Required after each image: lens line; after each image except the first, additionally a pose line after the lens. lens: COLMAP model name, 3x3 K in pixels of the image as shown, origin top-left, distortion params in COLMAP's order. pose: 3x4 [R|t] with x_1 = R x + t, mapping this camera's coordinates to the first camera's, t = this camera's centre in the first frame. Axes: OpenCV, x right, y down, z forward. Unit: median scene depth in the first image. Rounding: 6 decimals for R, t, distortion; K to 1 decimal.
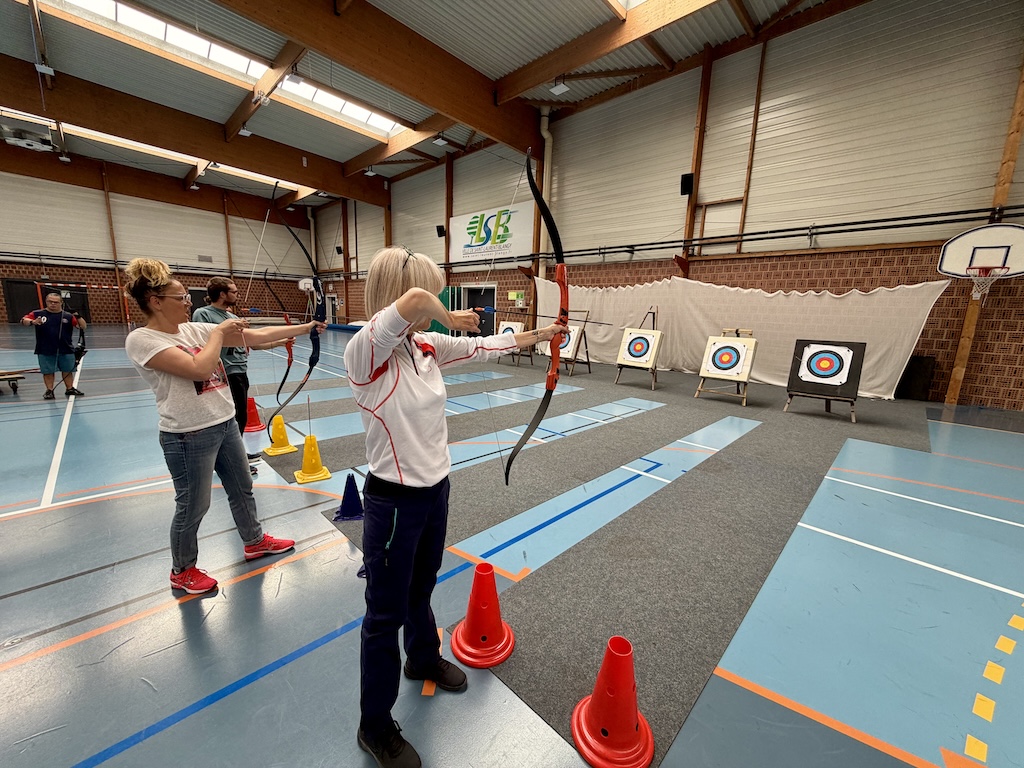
lens RADIAL K [[407.9, 0, 504.9], [0, 407.9, 388.5], [0, 0, 1]] dist [0.001995, 0.000207]
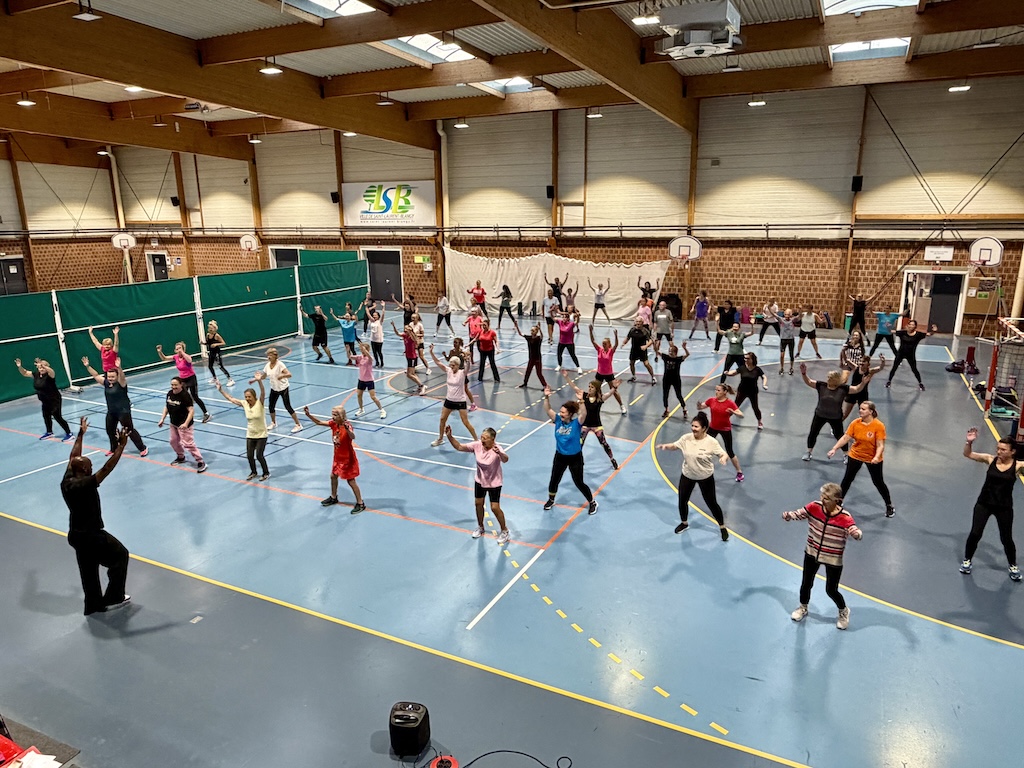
lens RADIAL K [[656.6, 0, 515.1], [0, 656.6, 385.1], [0, 0, 1]] dist [-0.000962, 0.000608]
pose [[0.945004, -0.119367, 0.304497, -0.433661], [0.102166, 0.992168, 0.071873, 0.023928], [-0.310691, -0.036811, 0.949798, -1.118688]]
